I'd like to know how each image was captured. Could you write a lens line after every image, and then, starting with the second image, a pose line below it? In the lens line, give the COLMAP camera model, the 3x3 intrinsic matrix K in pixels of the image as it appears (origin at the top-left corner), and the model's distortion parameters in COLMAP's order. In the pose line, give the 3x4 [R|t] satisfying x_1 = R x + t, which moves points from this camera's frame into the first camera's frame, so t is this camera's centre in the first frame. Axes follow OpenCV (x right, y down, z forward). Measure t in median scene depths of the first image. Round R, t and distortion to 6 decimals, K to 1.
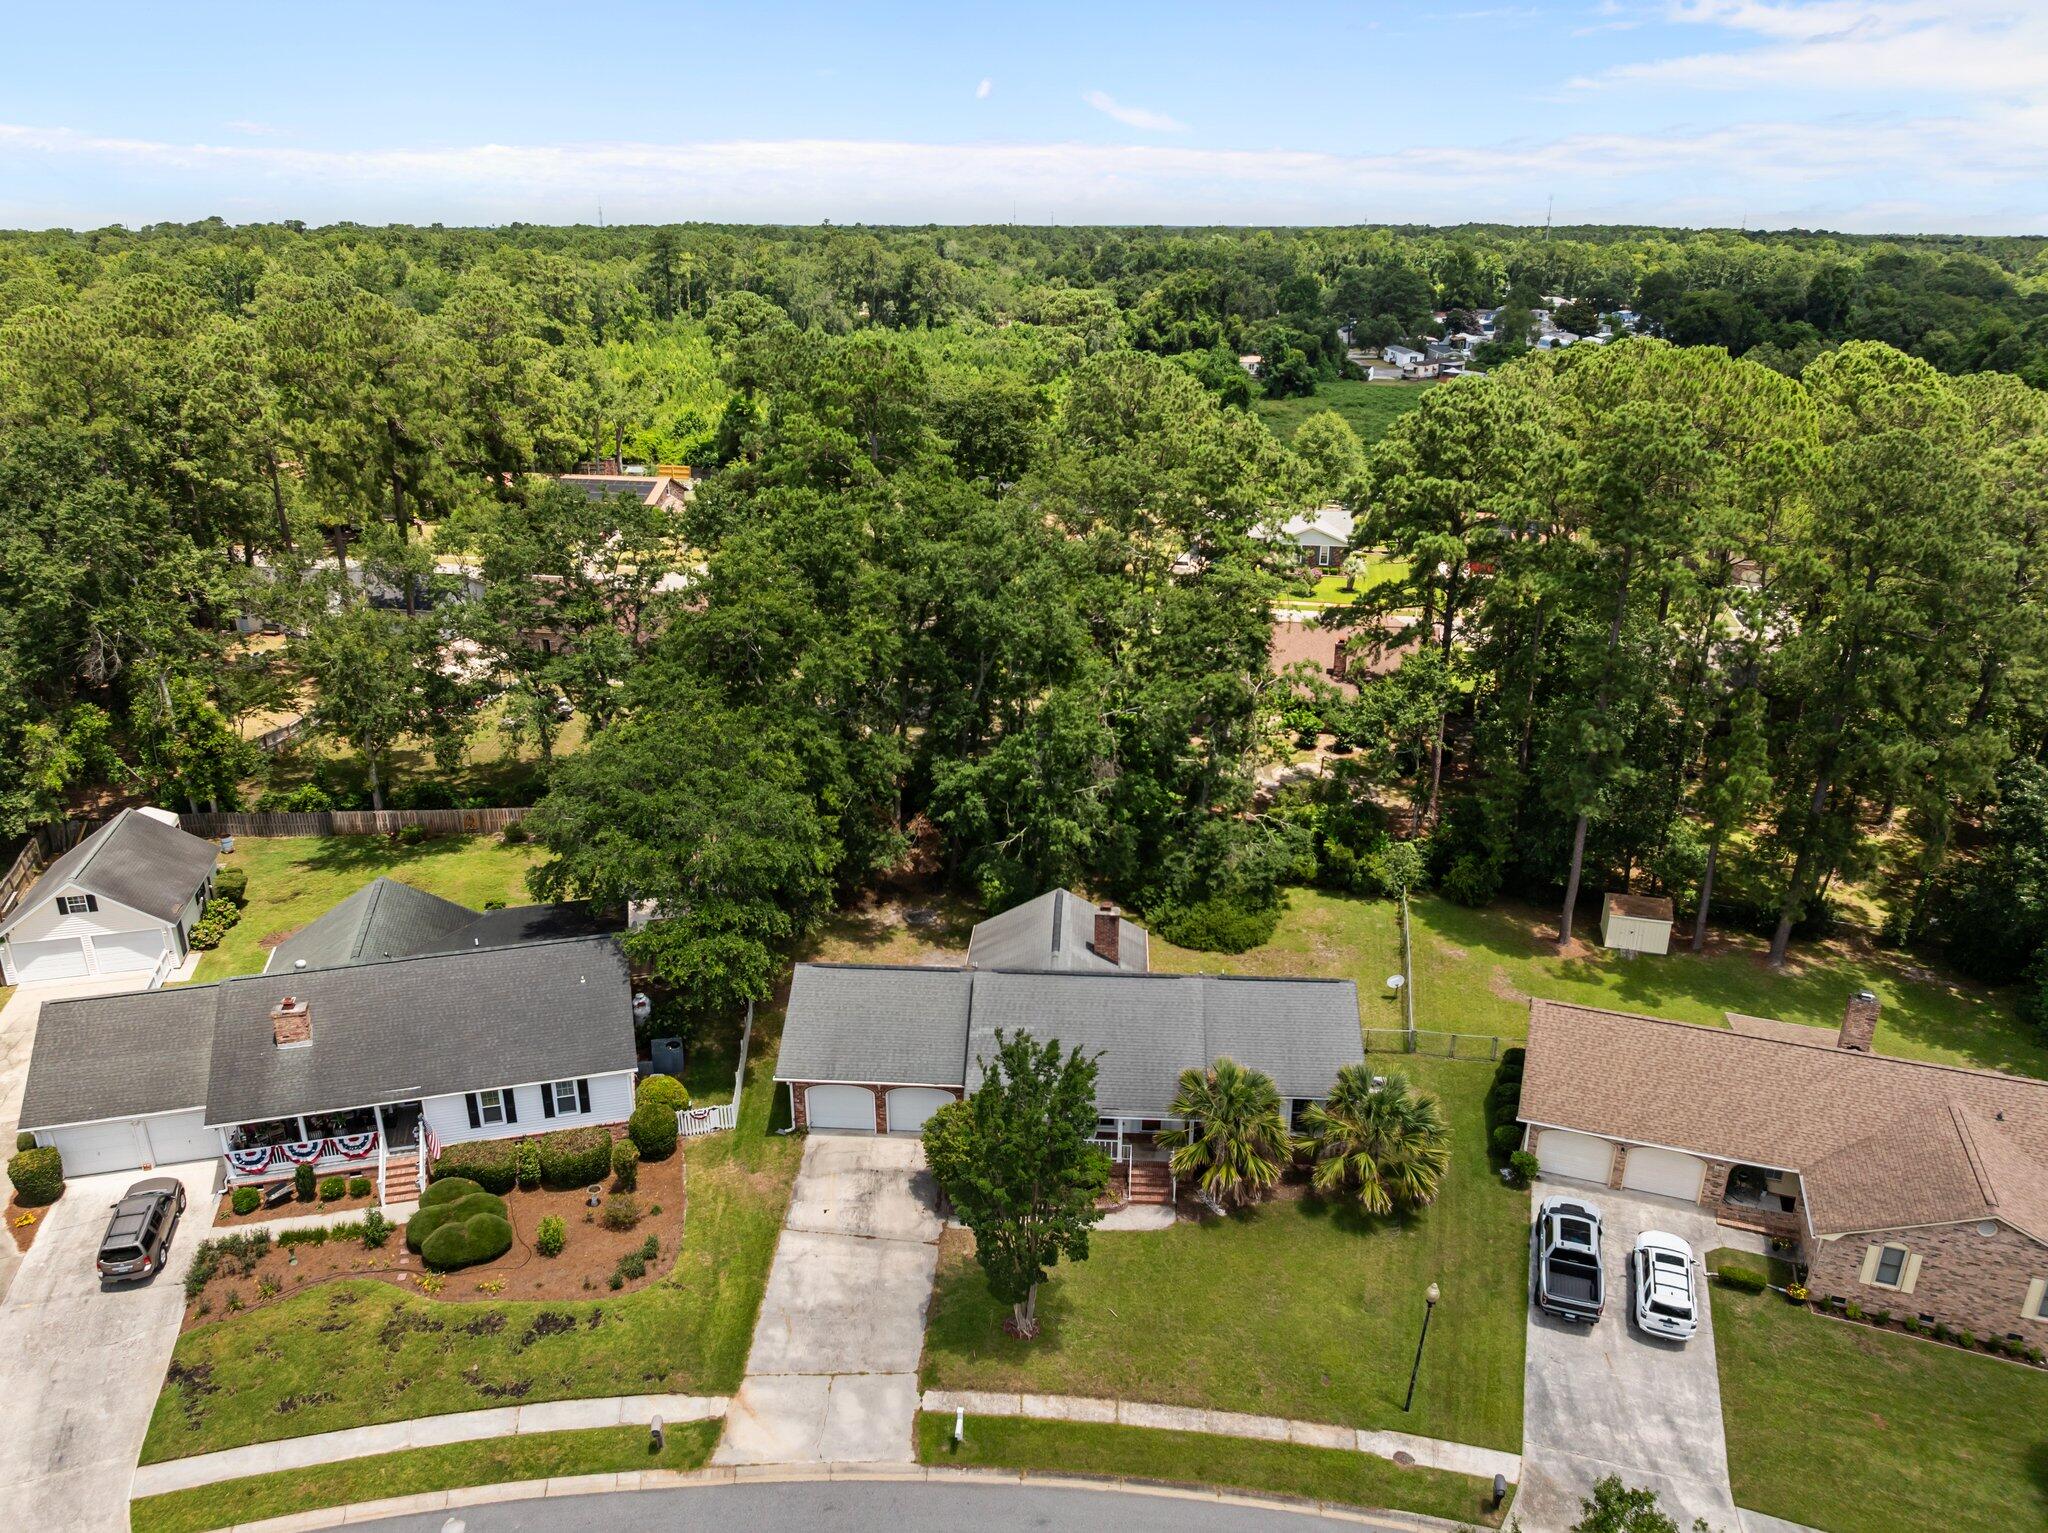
lens RADIAL K [[1442.4, 0, 1027.4], [0, 1442.4, 765.9], [0, 0, 1]] dist [-0.056981, 0.021536]
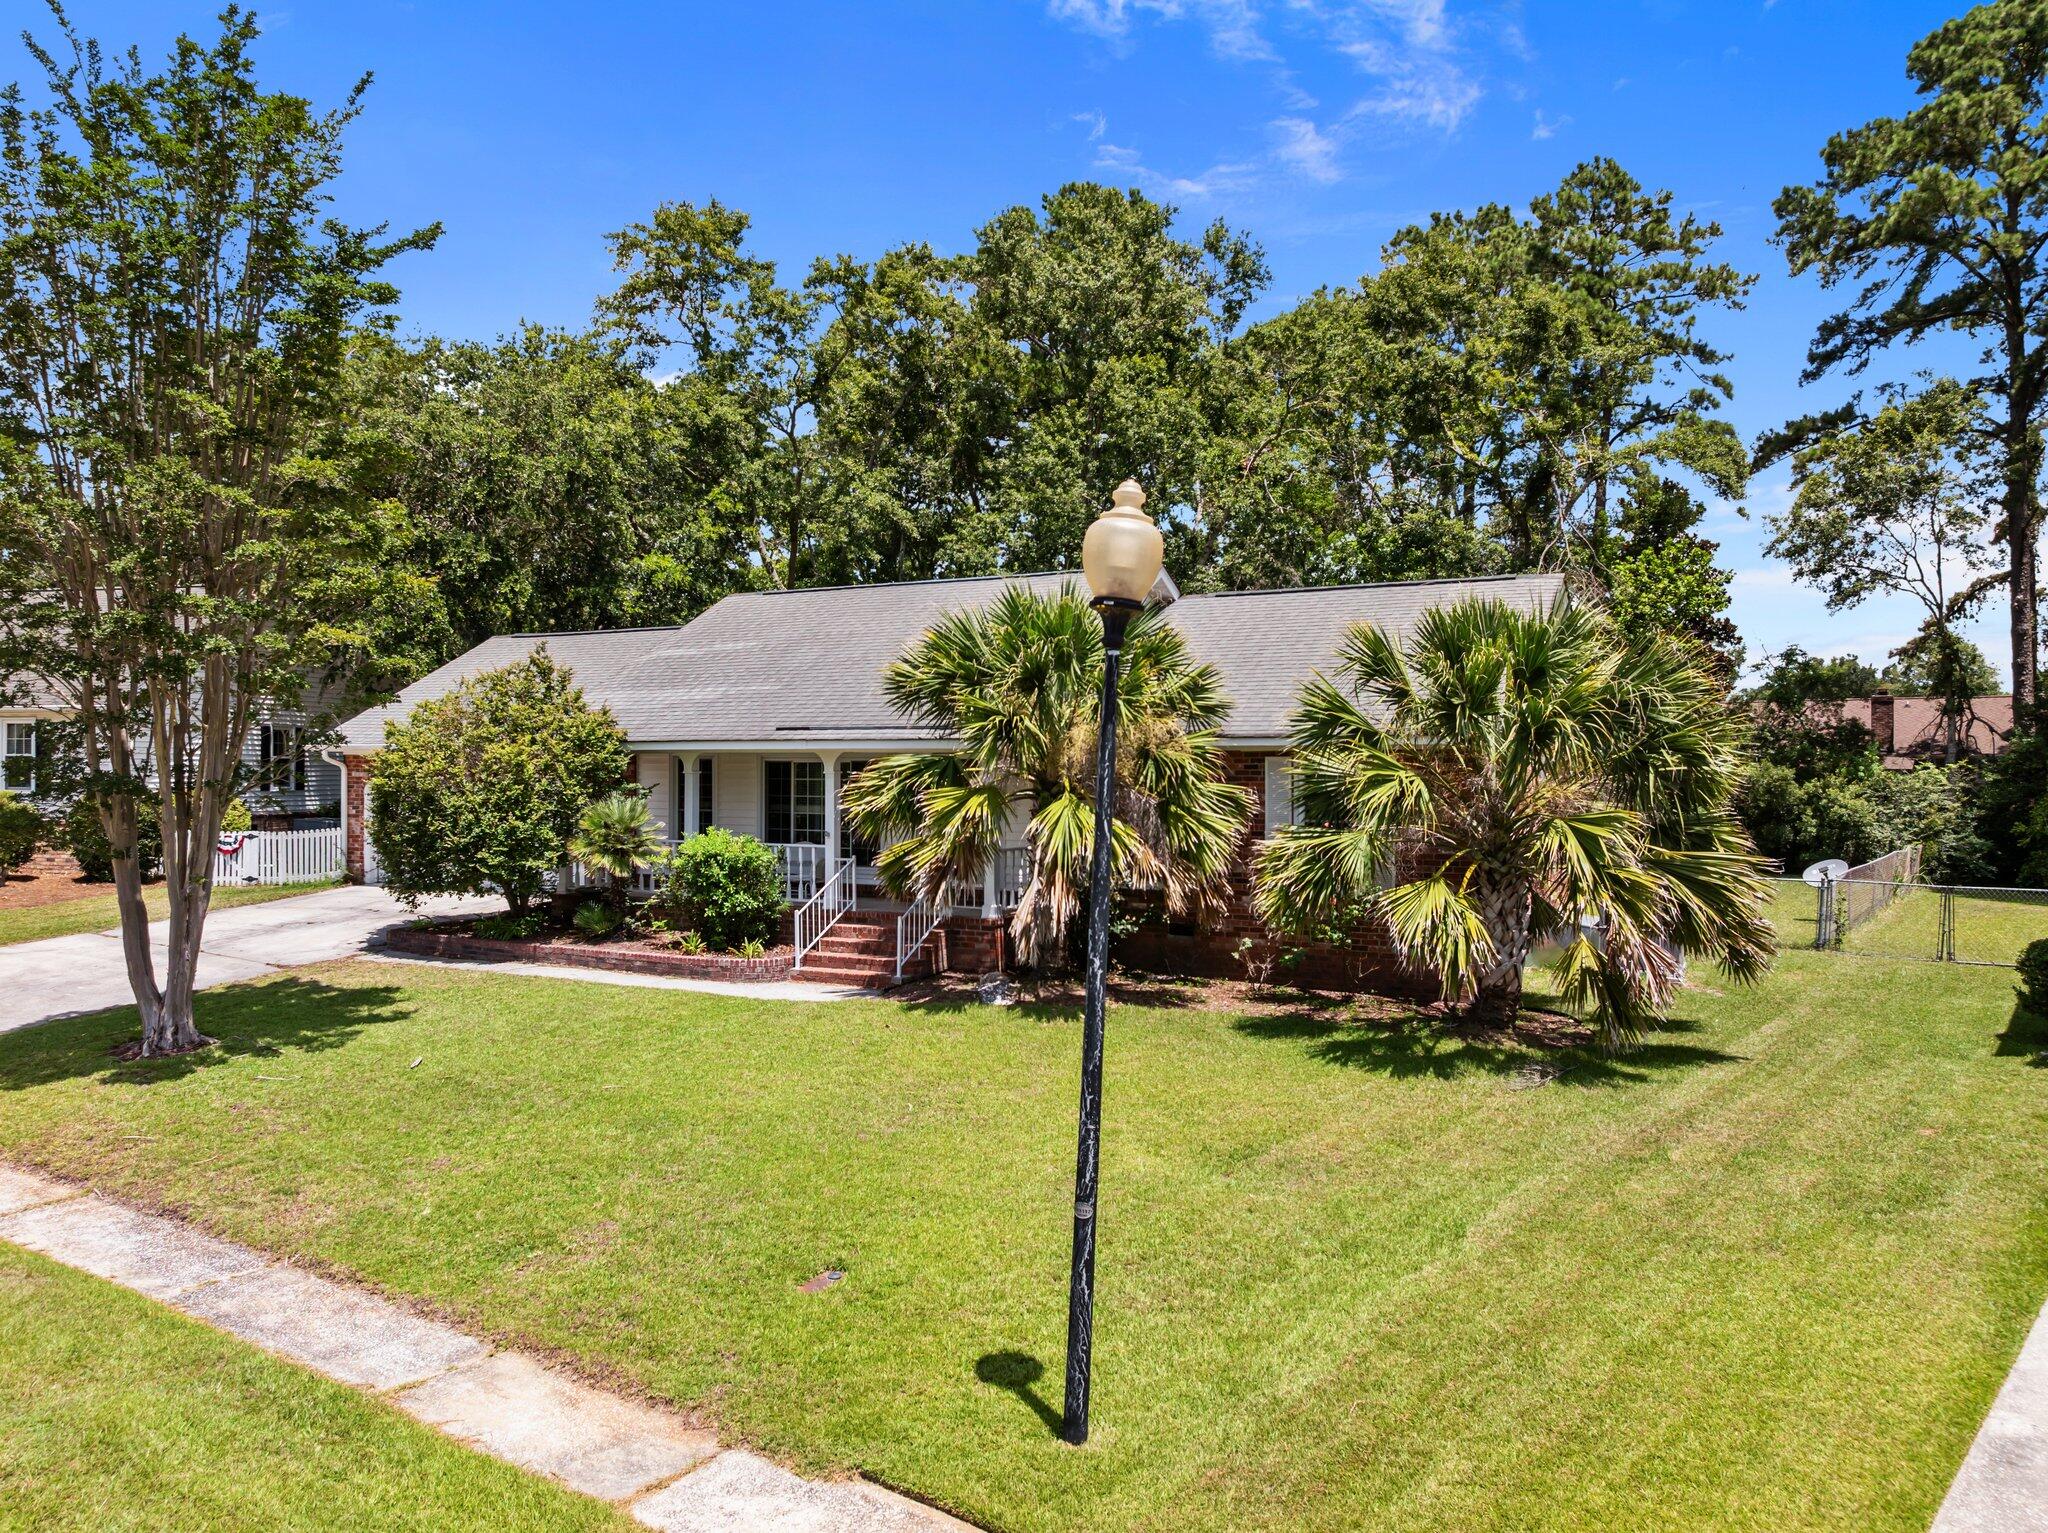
lens RADIAL K [[1442.4, 0, 1024.4], [0, 1442.4, 773.5], [0, 0, 1]] dist [-0.056981, 0.021536]
pose [[0.906839, -0.003011, -0.421466, 0.261817], [-0.145404, 0.936349, -0.319544, 0.343412], [0.395602, 0.351058, 0.848680, 0.654566]]
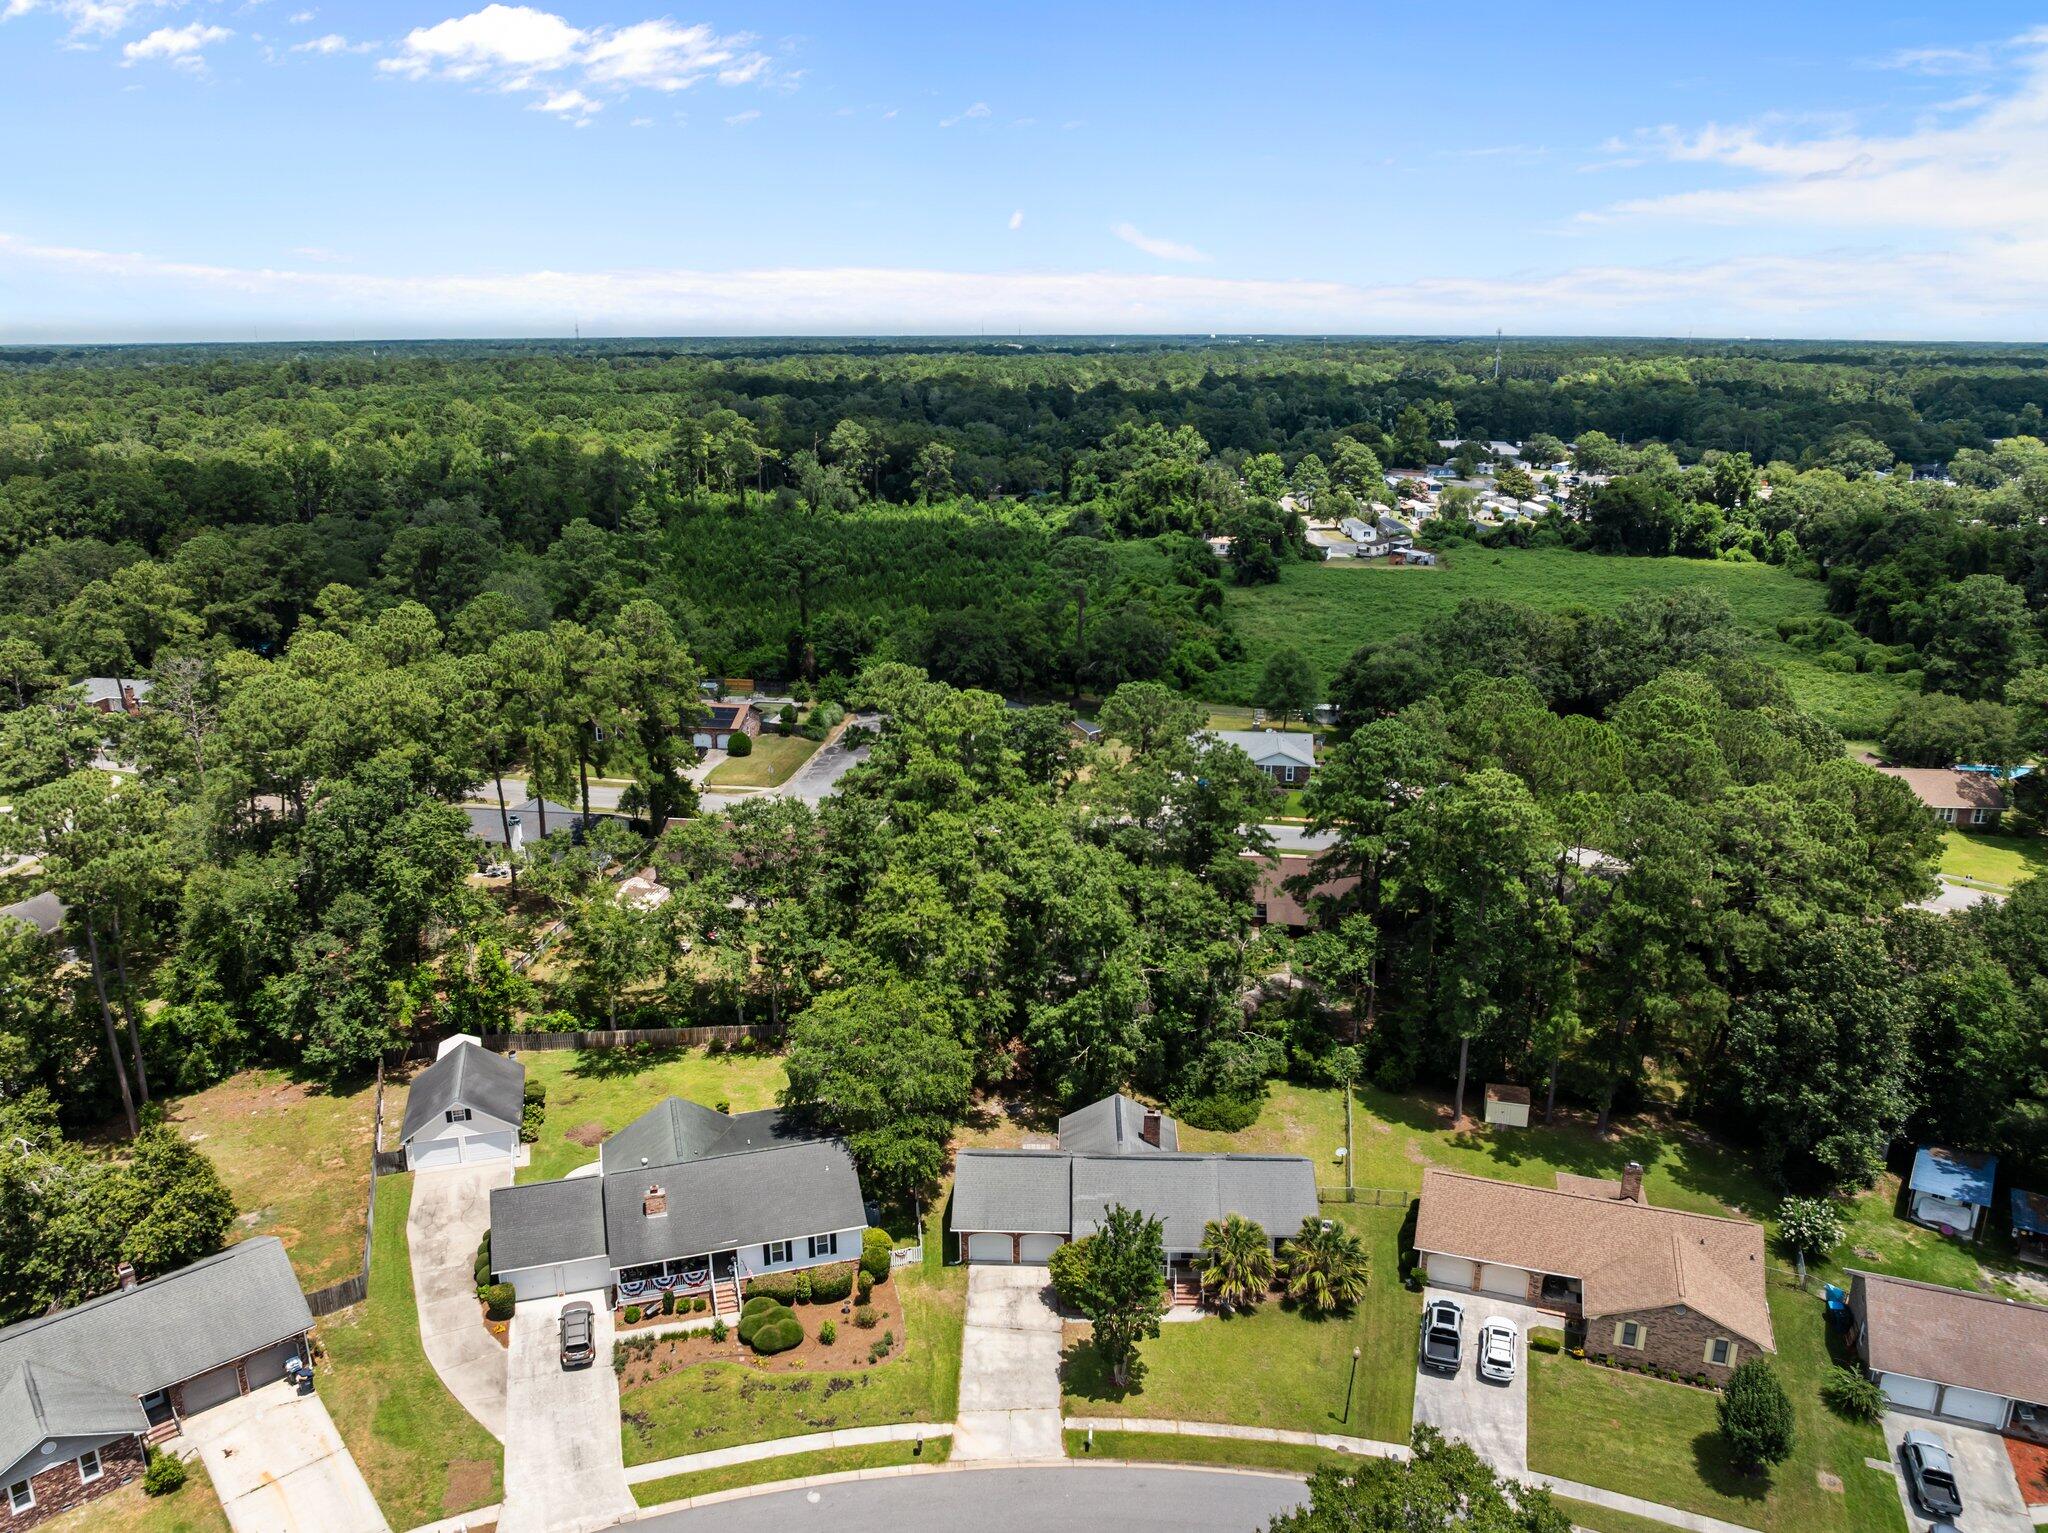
lens RADIAL K [[1442.4, 0, 1017.9], [0, 1442.4, 767.5], [0, 0, 1]] dist [-0.056981, 0.021536]
pose [[0.999849, -0.012064, 0.012523, -0.112957], [0.012901, 0.997528, -0.069080, -0.179977], [-0.011659, 0.069232, 0.997532, -0.612644]]
